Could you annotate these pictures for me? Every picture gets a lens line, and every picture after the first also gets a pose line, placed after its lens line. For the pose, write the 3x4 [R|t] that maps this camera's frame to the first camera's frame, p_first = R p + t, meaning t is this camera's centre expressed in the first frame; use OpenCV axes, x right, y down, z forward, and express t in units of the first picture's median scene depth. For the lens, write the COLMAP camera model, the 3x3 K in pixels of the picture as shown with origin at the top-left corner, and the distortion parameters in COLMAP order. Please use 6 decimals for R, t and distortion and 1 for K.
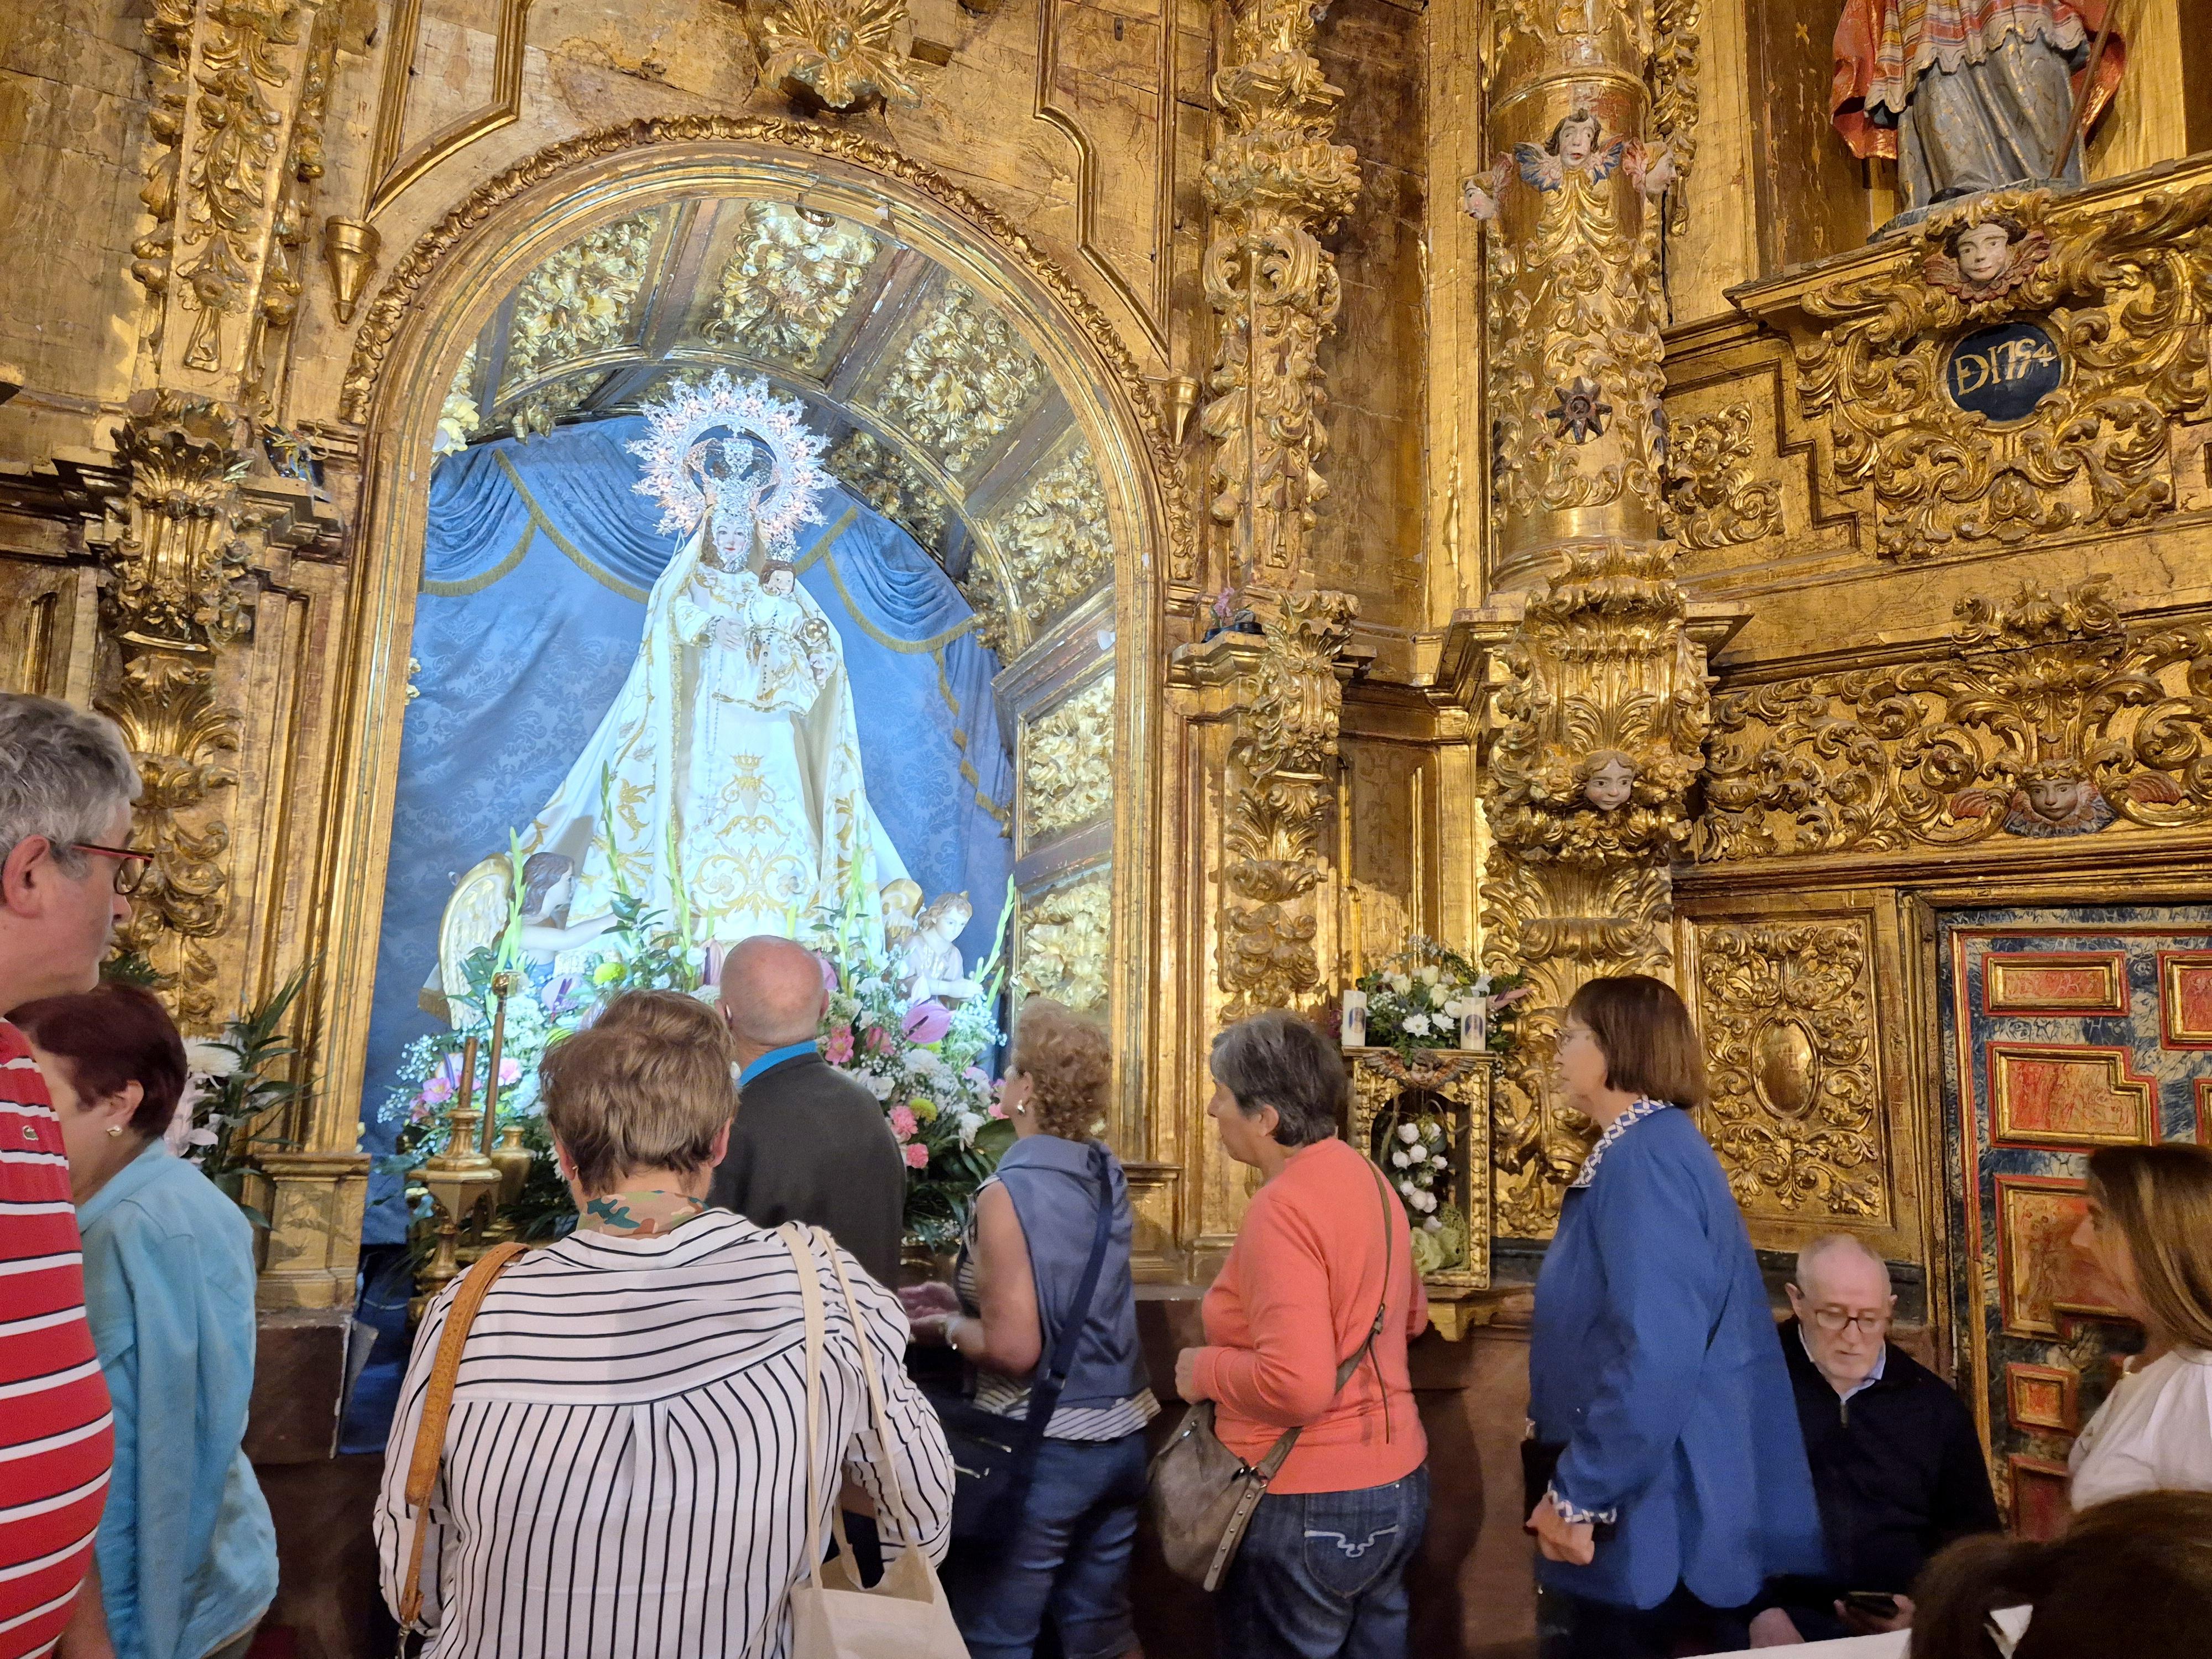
lens RADIAL K [[1543.6, 0, 1095.9], [0, 1543.6, 836.9], [0, 0, 1]] dist [0.072760, -0.059140]
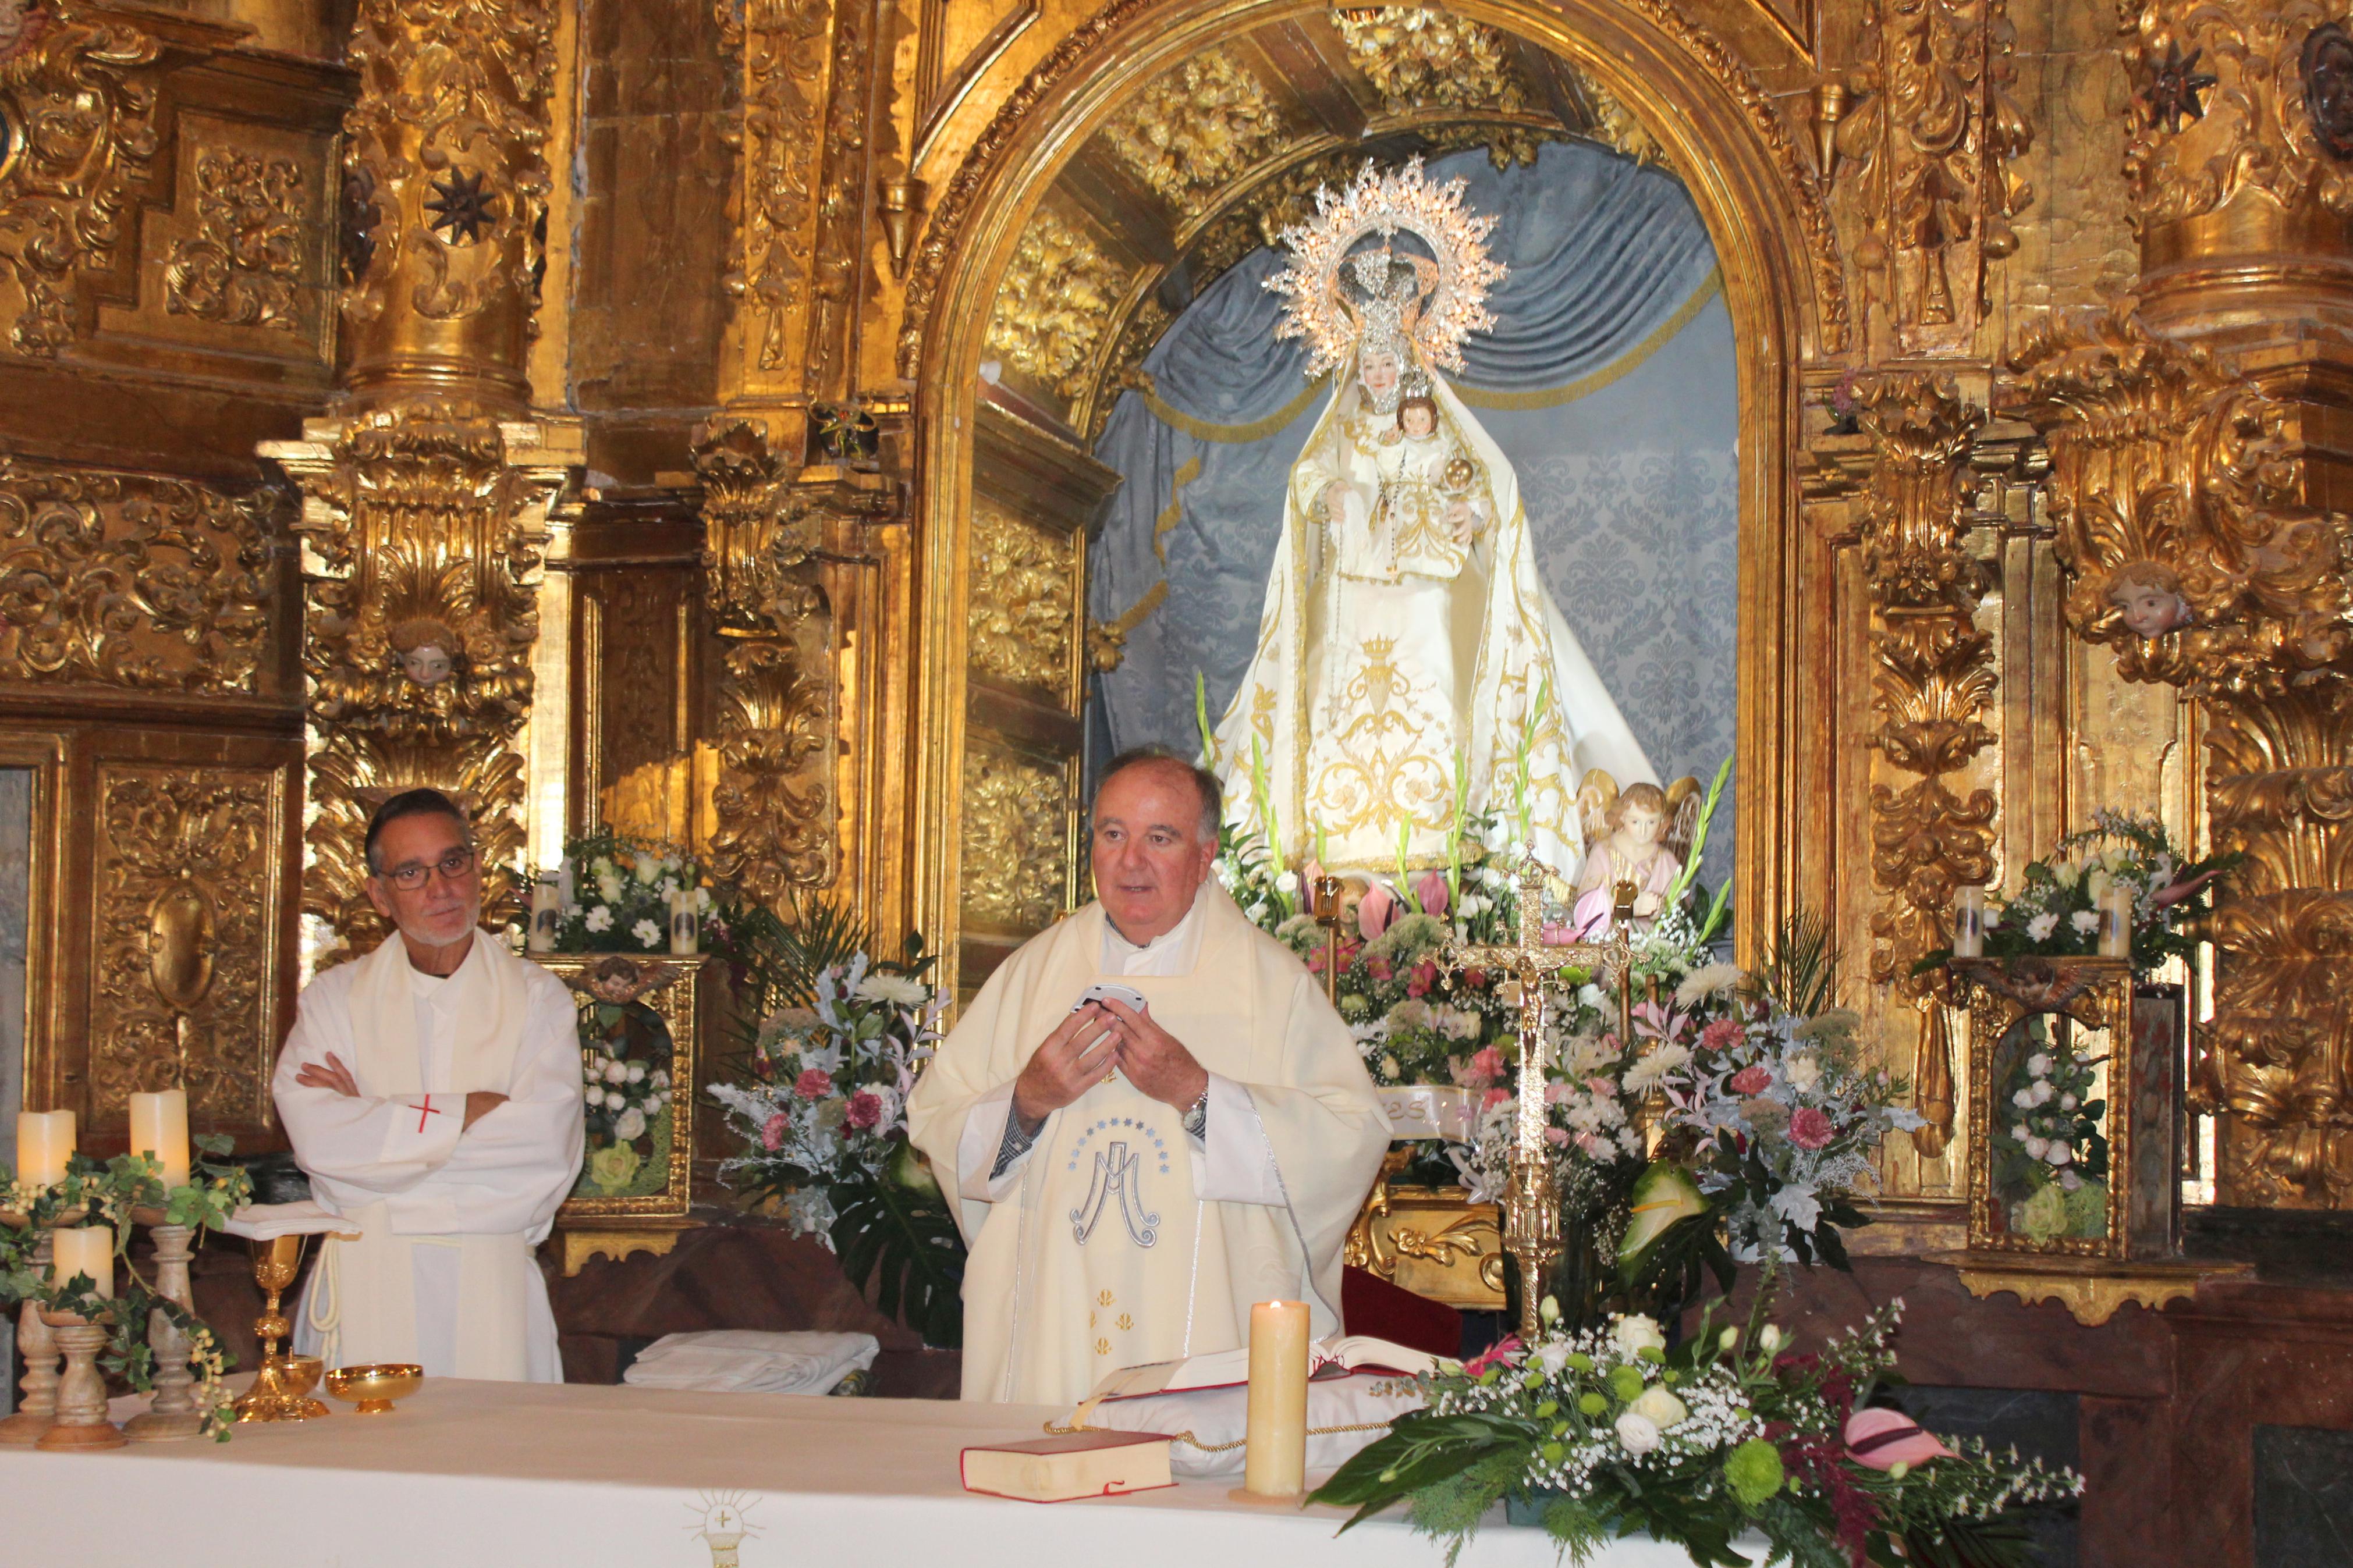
lens RADIAL K [[3459.3, 0, 1189.0], [0, 3459.3, 769.3], [0, 0, 1]] dist [-0.049621, 0.000000]
pose [[0.771515, -0.067247, -0.632647, 0.940431], [0.103374, 0.994434, 0.020362, -0.033726], [0.627756, -0.081108, 0.774173, -0.566203]]
